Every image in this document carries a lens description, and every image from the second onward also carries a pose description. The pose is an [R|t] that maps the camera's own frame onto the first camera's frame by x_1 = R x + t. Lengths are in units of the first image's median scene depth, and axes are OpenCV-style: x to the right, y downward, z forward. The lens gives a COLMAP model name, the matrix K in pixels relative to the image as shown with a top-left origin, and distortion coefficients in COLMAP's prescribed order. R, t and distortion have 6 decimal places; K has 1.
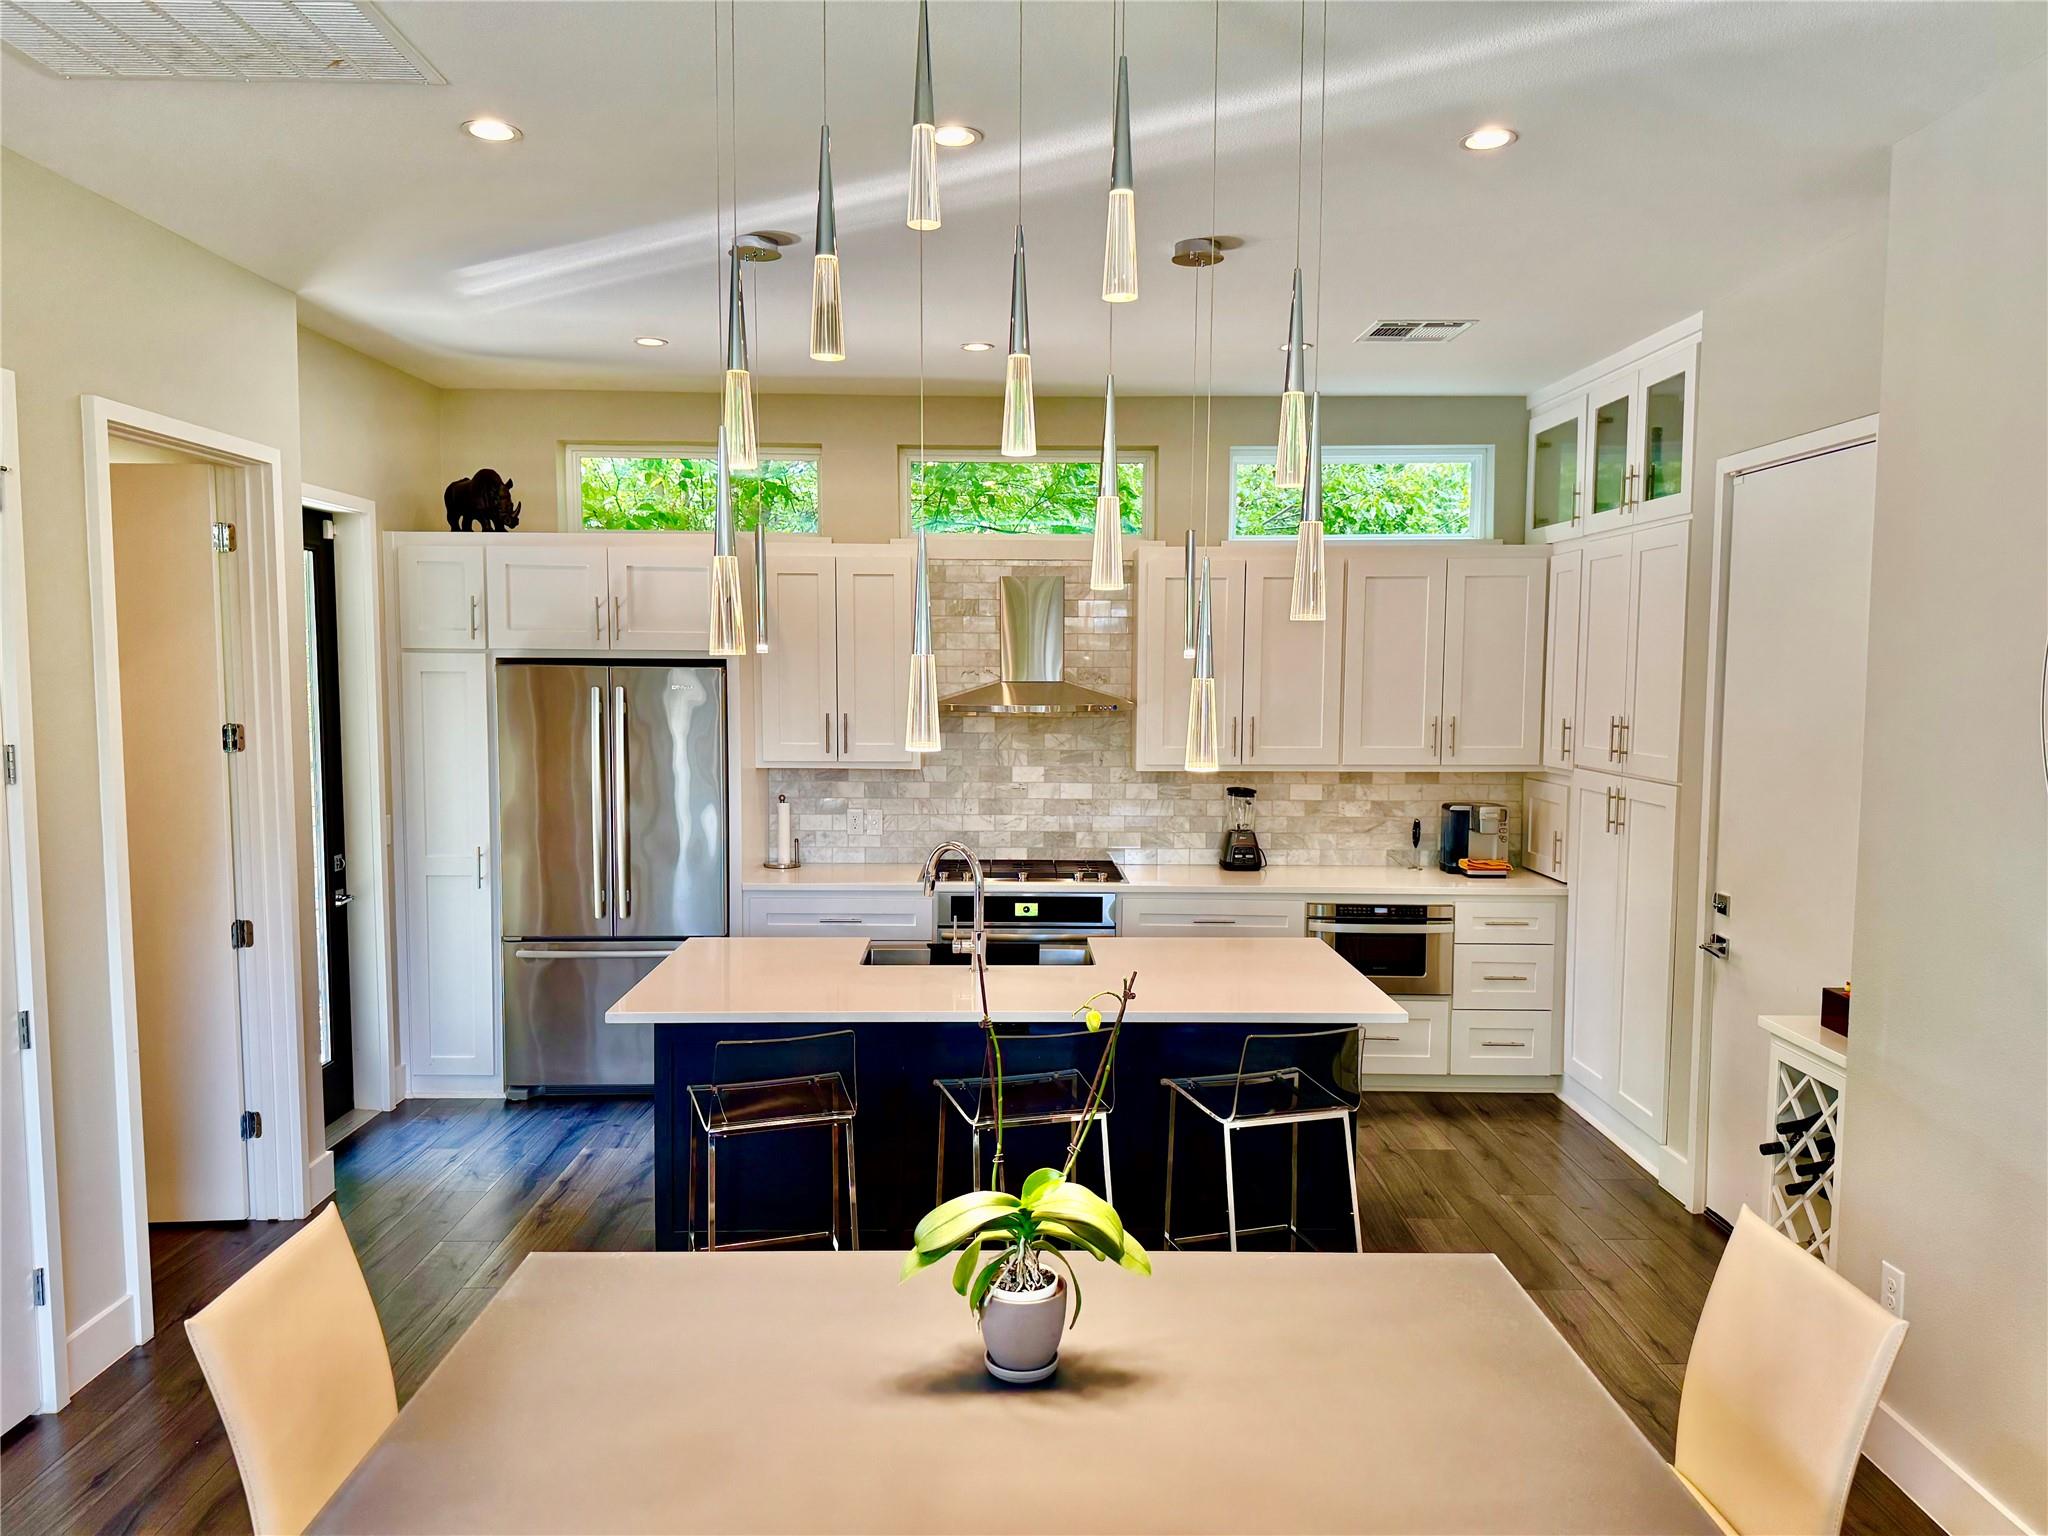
lens RADIAL K [[1447.4, 0, 1005.2], [0, 1447.4, 786.7], [0, 0, 1]] dist [0.061341, -0.085263]
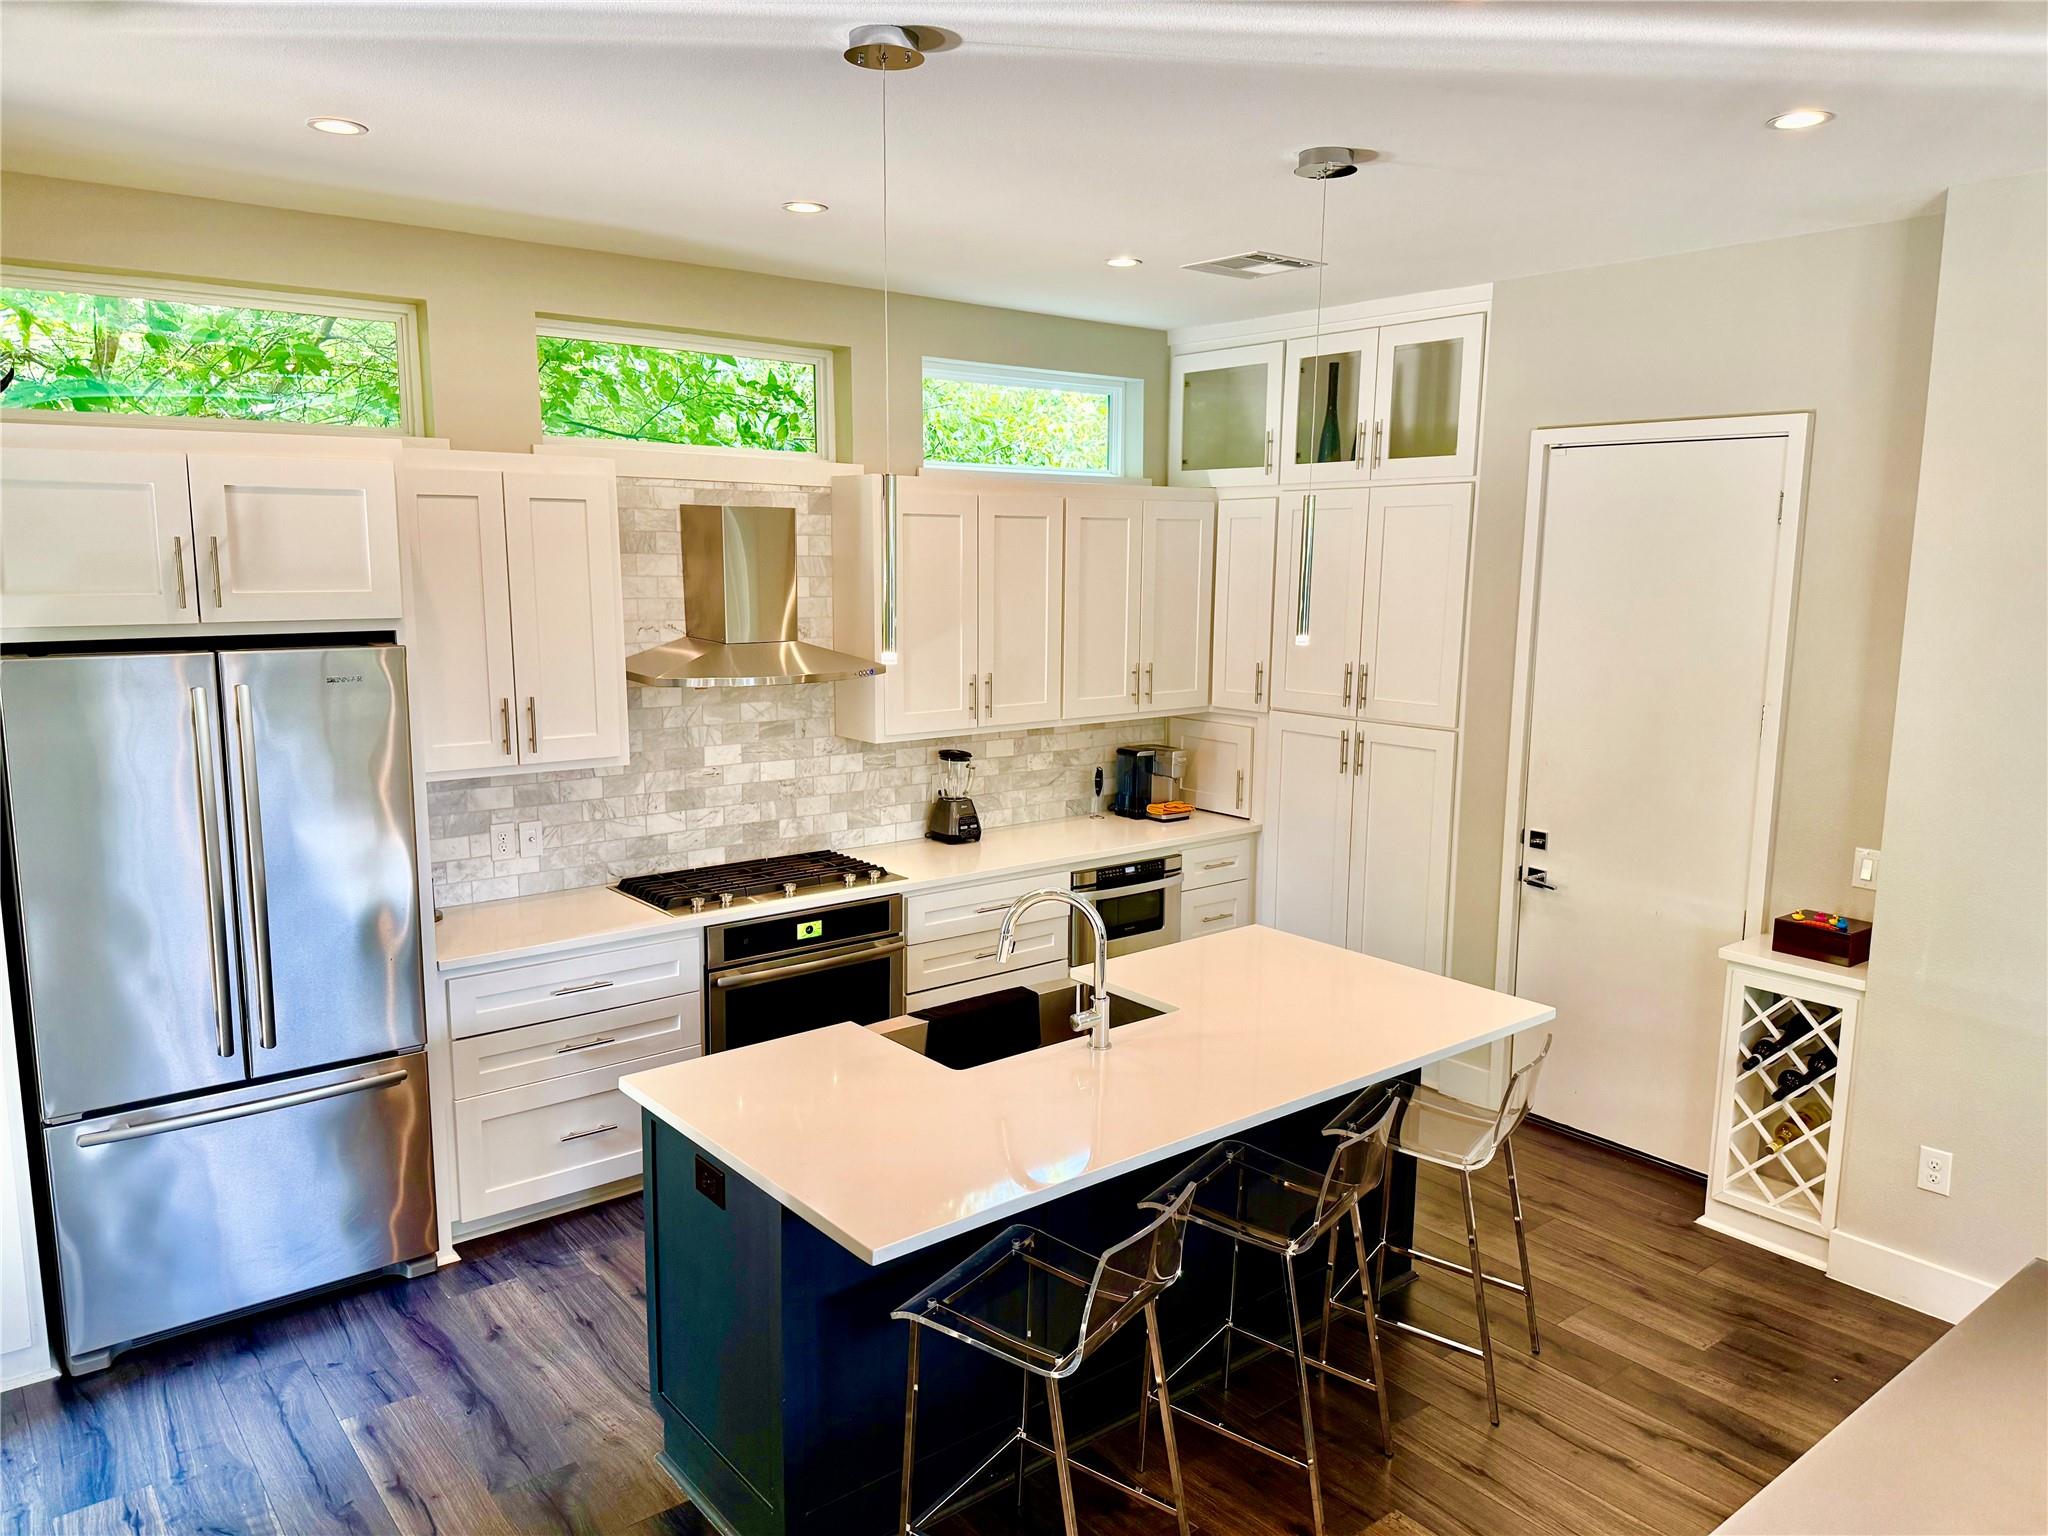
lens RADIAL K [[1447.4, 0, 1063.8], [0, 1447.4, 785.7], [0, 0, 1]] dist [0.061341, -0.085263]
pose [[0.776235, -0.099529, 0.622538, -0.343863], [0.047046, 0.993851, 0.100232, -0.064382], [-0.628686, -0.048516, 0.776144, 0.267609]]
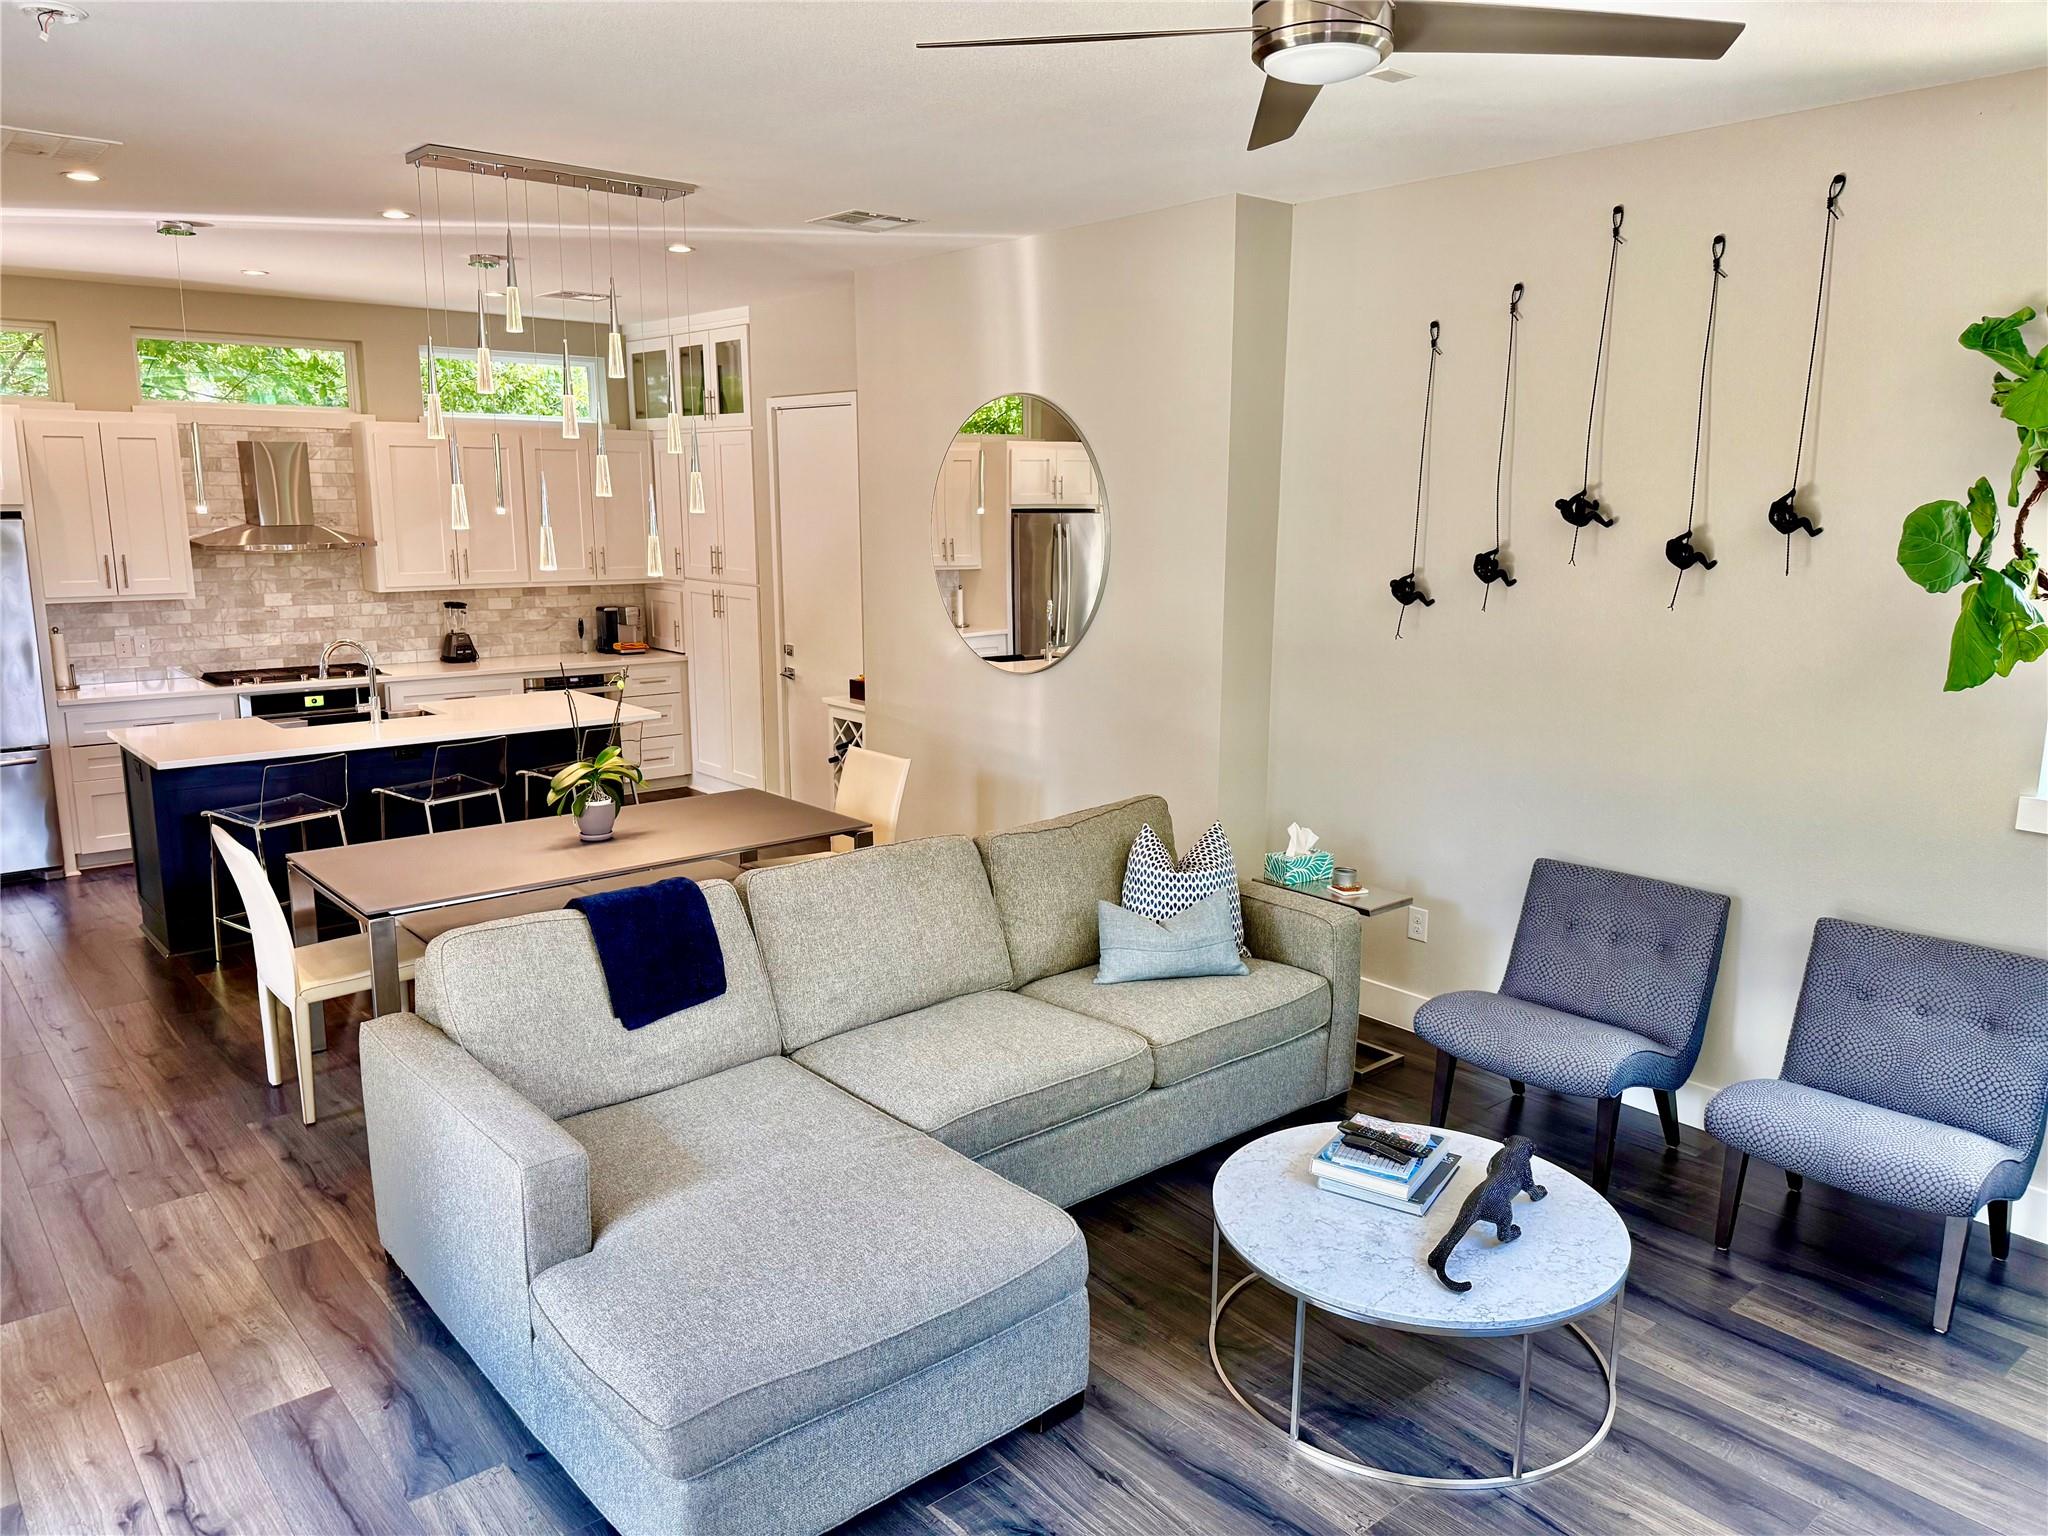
lens RADIAL K [[1447.4, 0, 1060.7], [0, 1447.4, 773.7], [0, 0, 1]] dist [0.061341, -0.085263]
pose [[0.754118, -0.124334, 0.644862, -0.317896], [0.050600, 0.989997, 0.131705, 0.008466], [-0.654786, -0.066691, 0.752866, -0.428730]]
